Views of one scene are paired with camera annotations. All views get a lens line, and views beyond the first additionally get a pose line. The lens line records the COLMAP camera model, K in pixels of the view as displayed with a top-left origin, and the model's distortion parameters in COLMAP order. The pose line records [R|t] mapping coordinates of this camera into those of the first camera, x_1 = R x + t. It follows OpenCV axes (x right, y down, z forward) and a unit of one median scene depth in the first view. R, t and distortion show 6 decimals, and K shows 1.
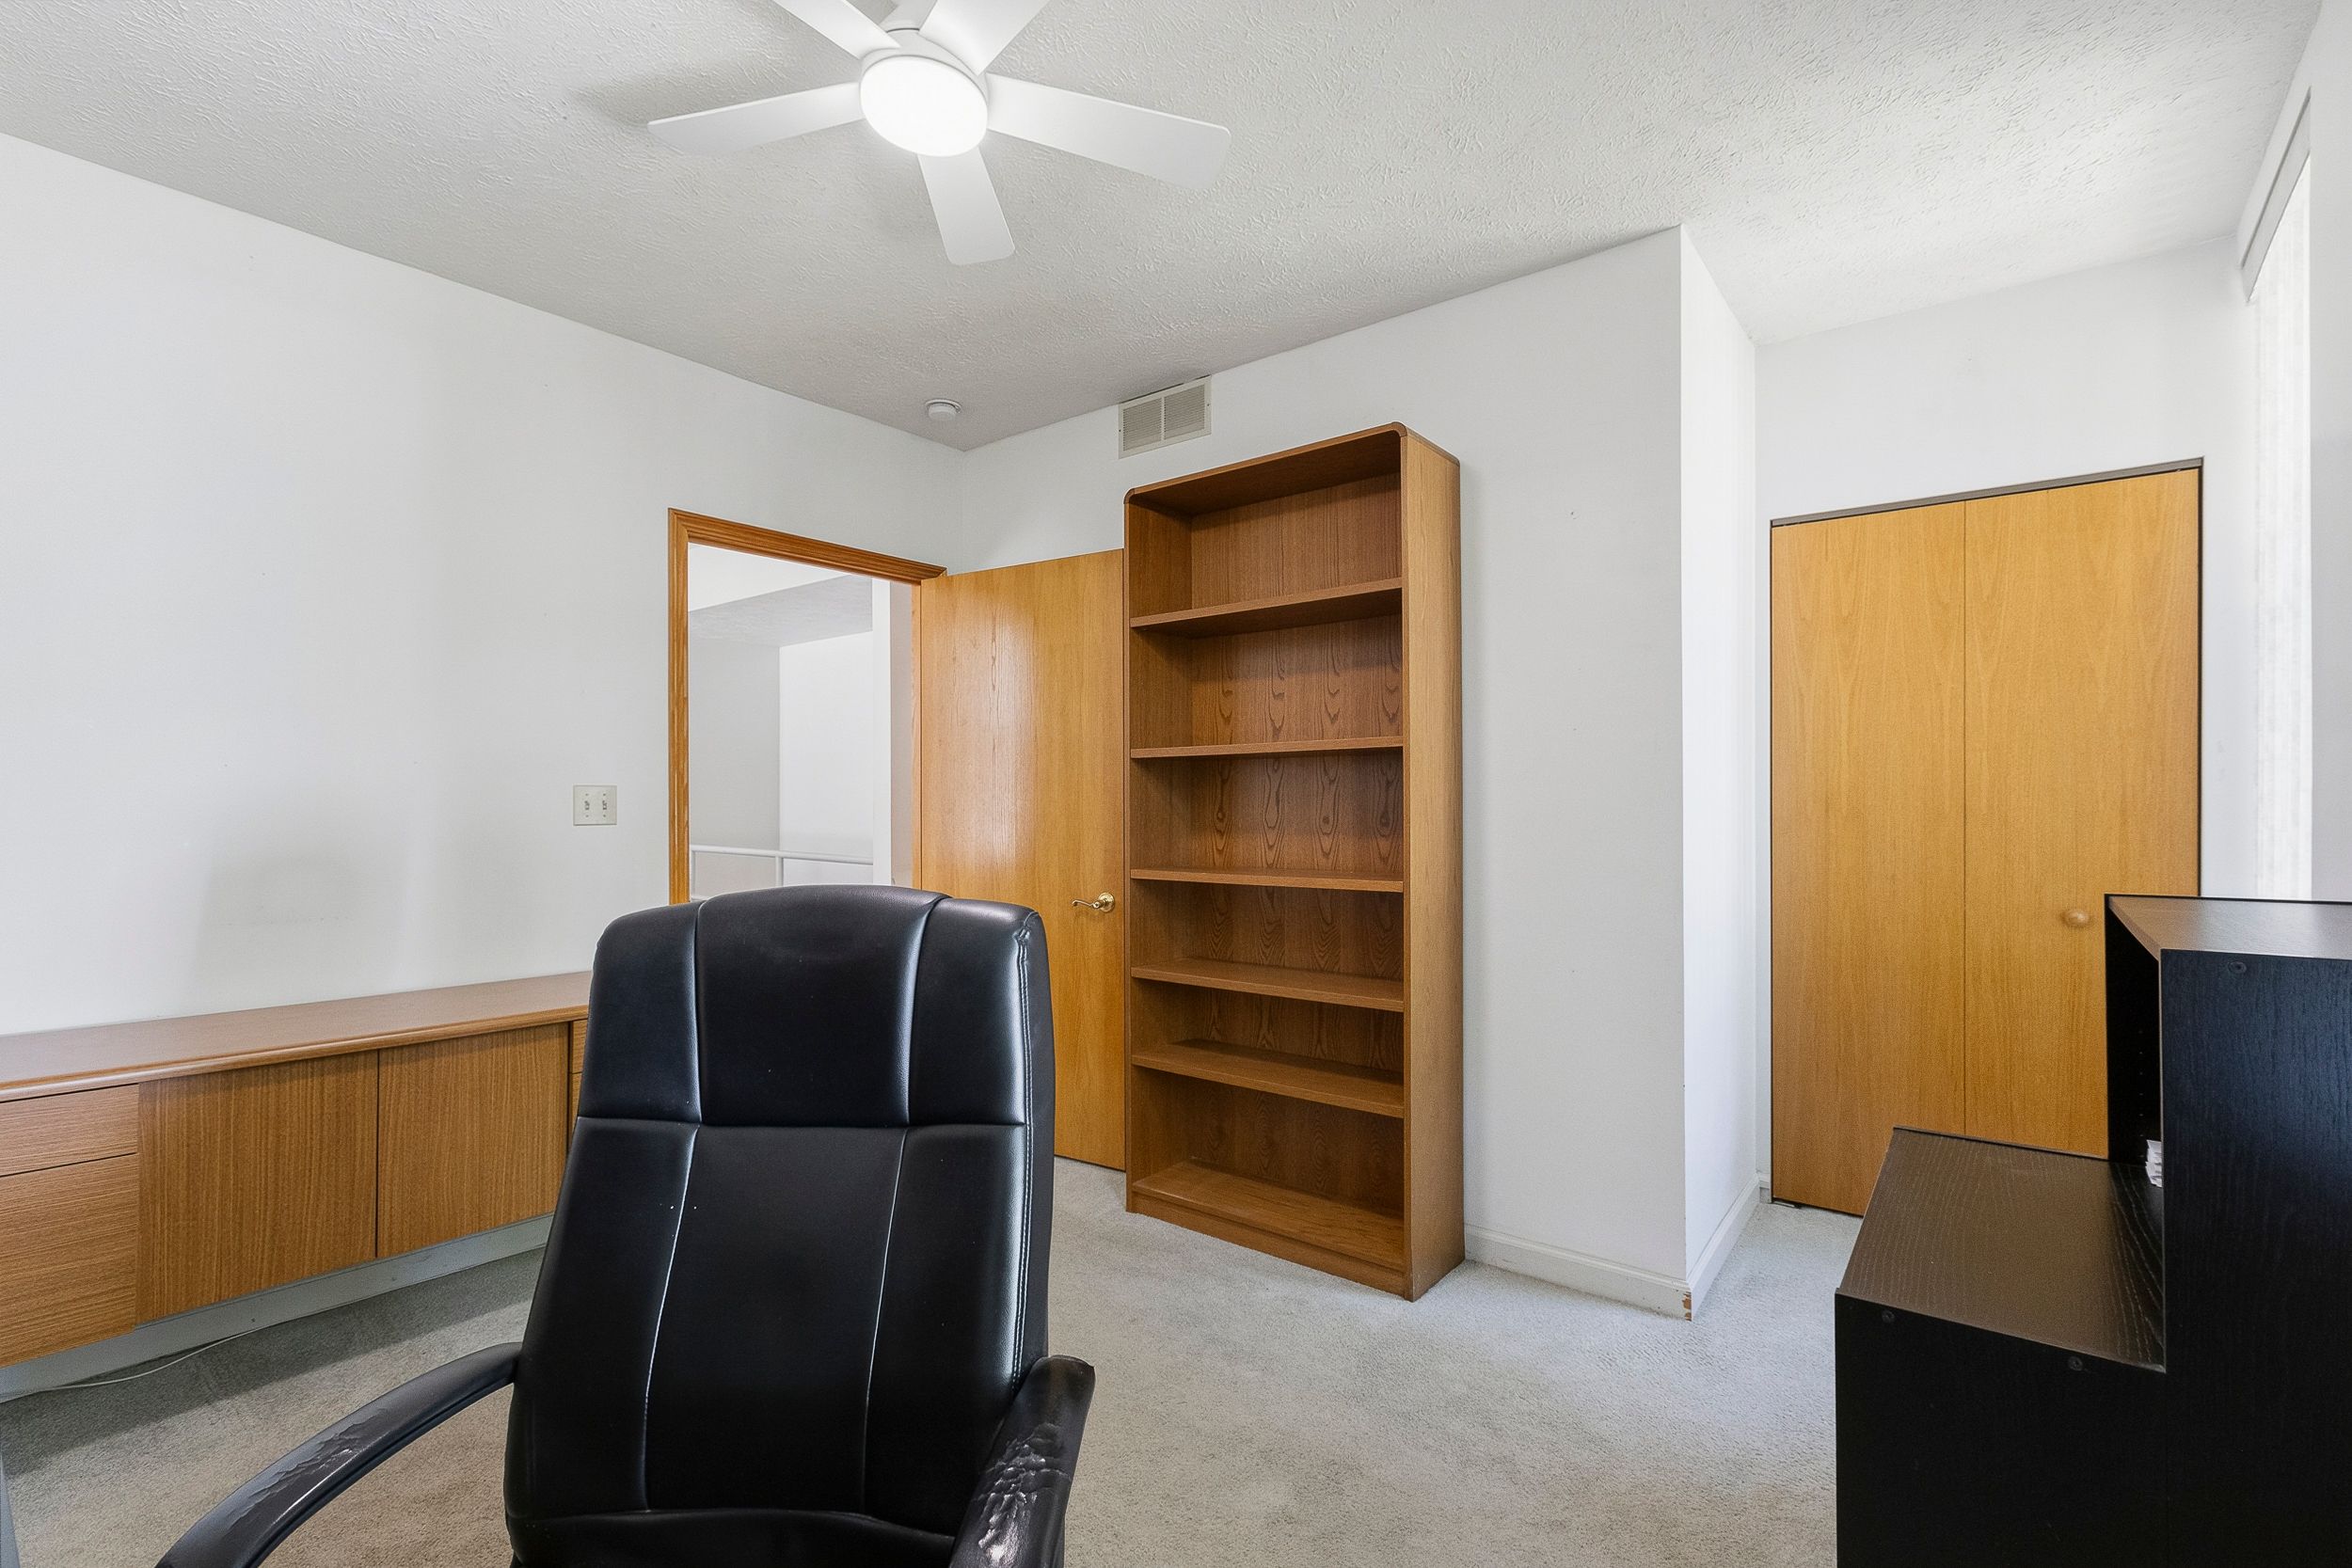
lens RADIAL K [[1047.7, 0, 1175.5], [0, 1047.7, 808.0], [0, 0, 1]] dist [-0.019062, 0.000173]
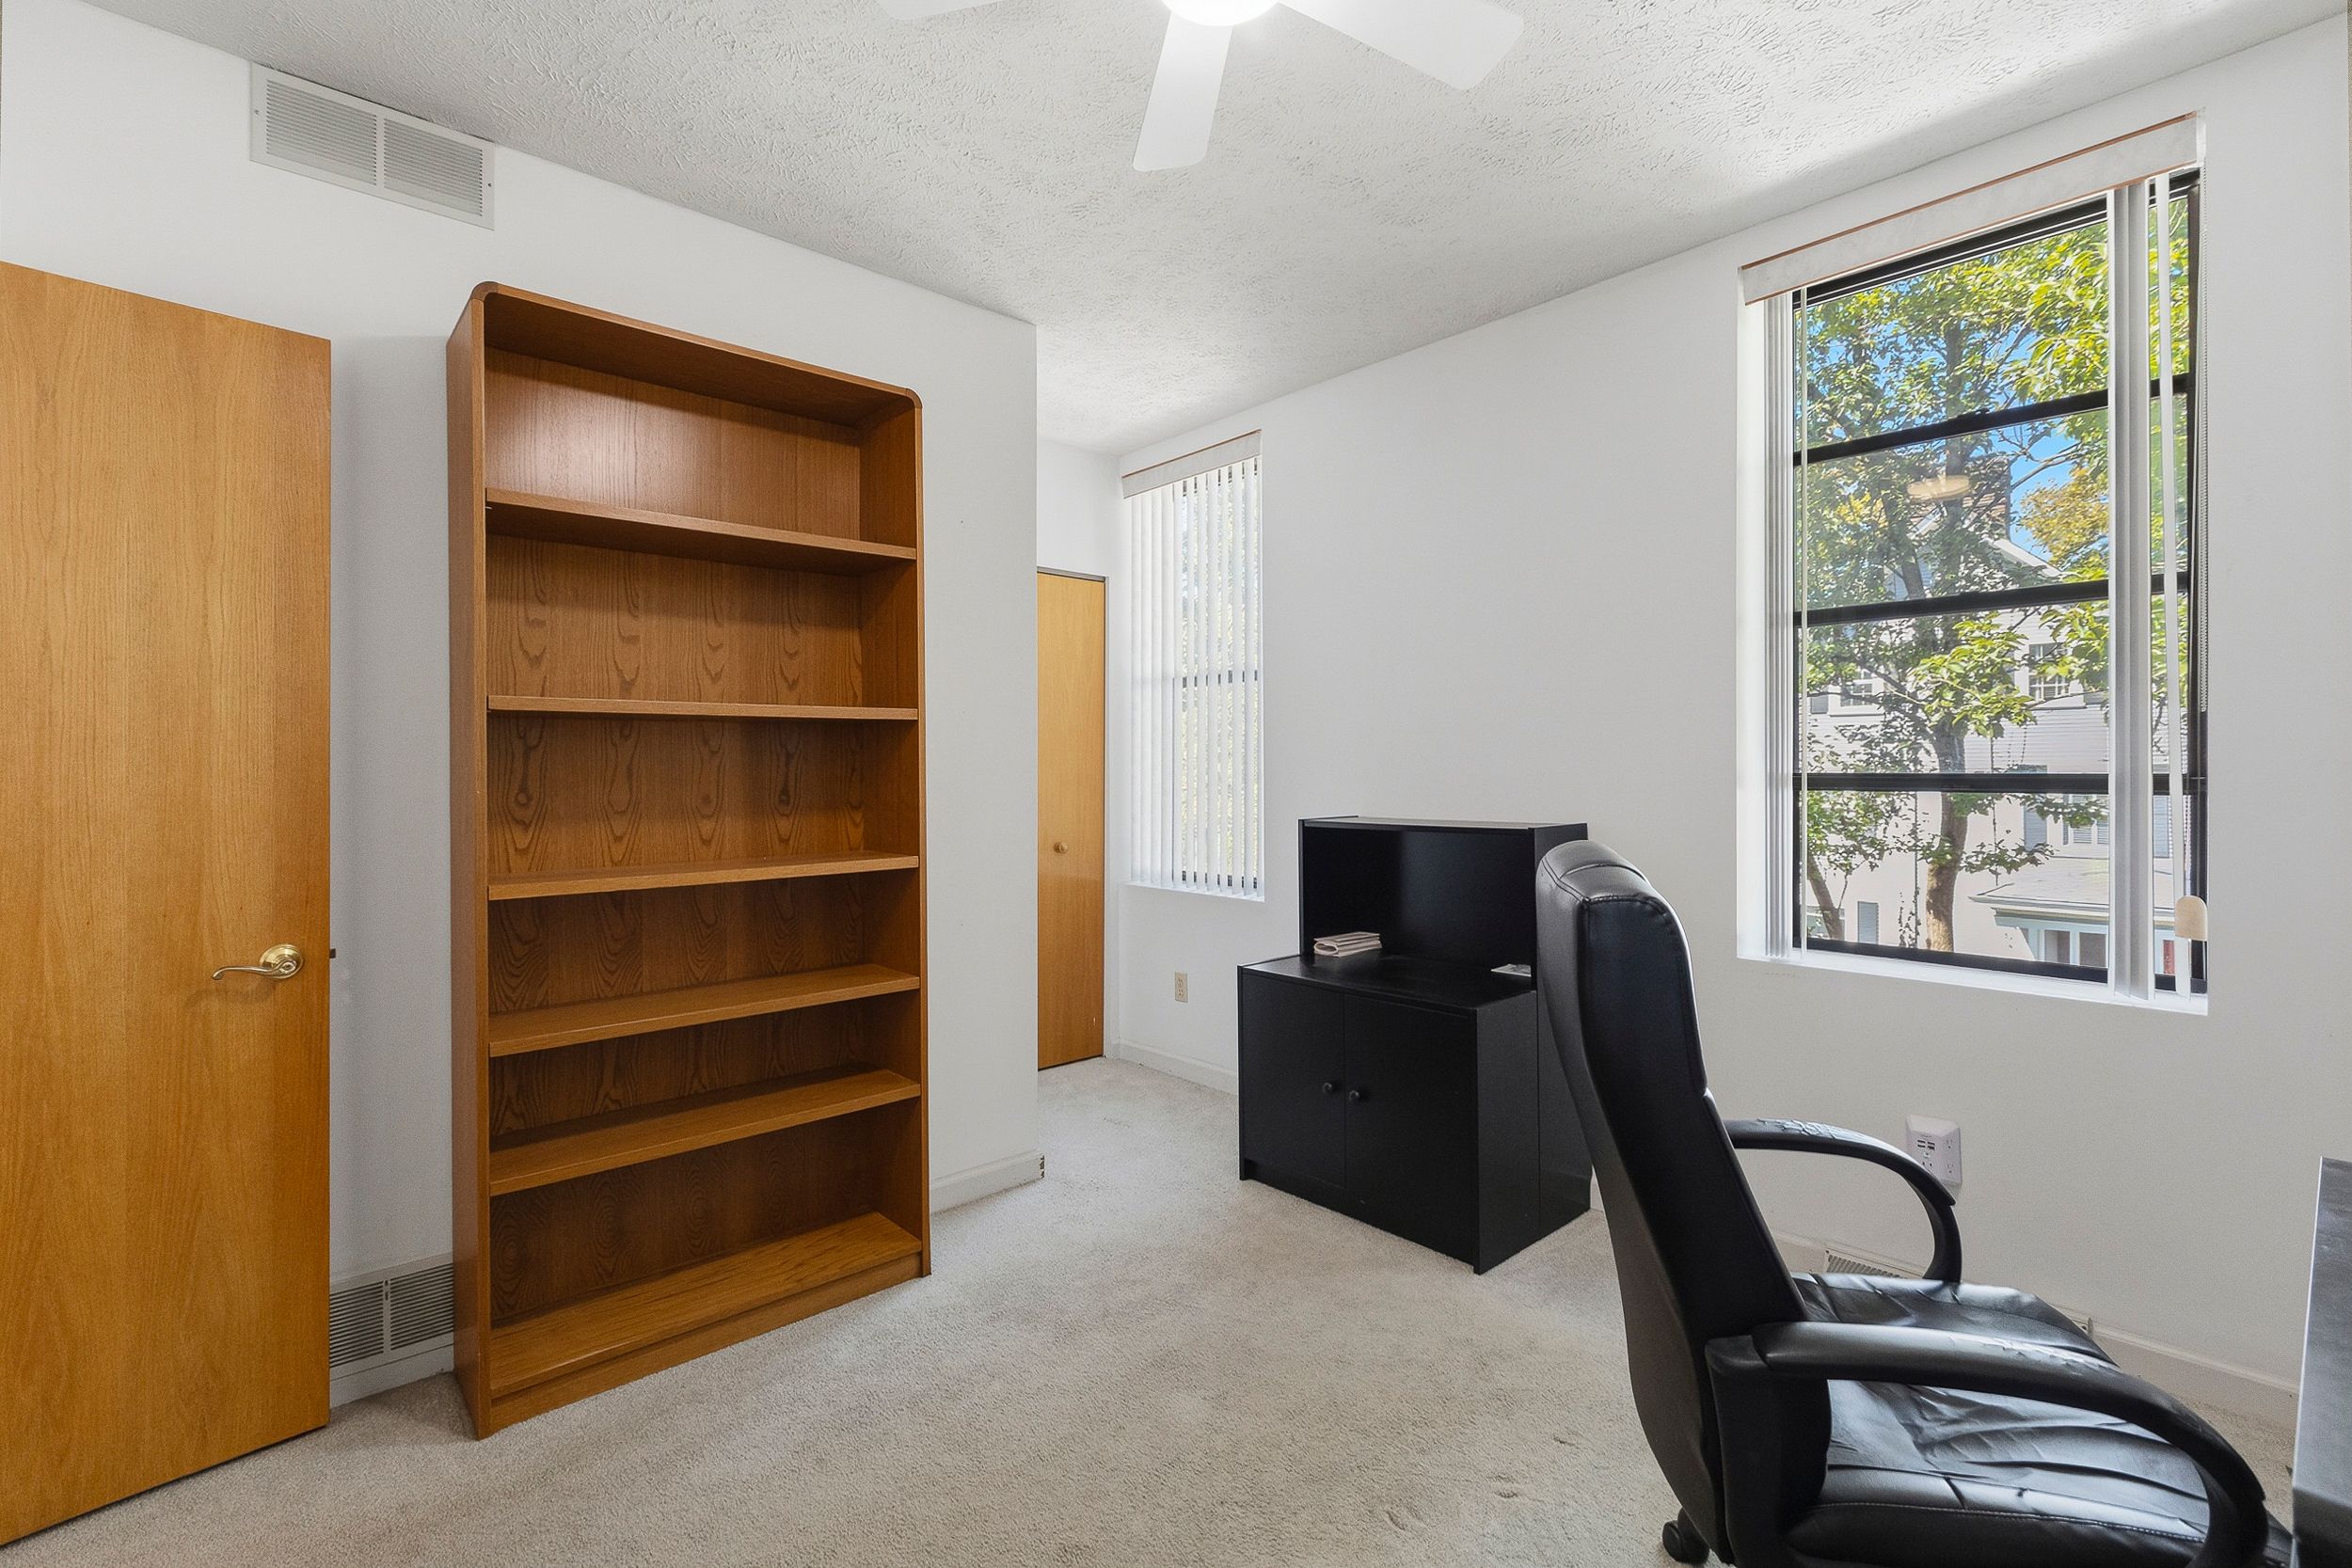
lens RADIAL K [[1062.0, 0, 1178.3], [0, 1062.0, 773.9], [0, 0, 1]] dist [-0.001617, -0.000572]
pose [[0.148235, -0.002283, 0.988949, -0.625490], [0.011092, 0.999938, 0.000646, -0.005172], [-0.988890, 0.010874, 0.148252, 0.508137]]
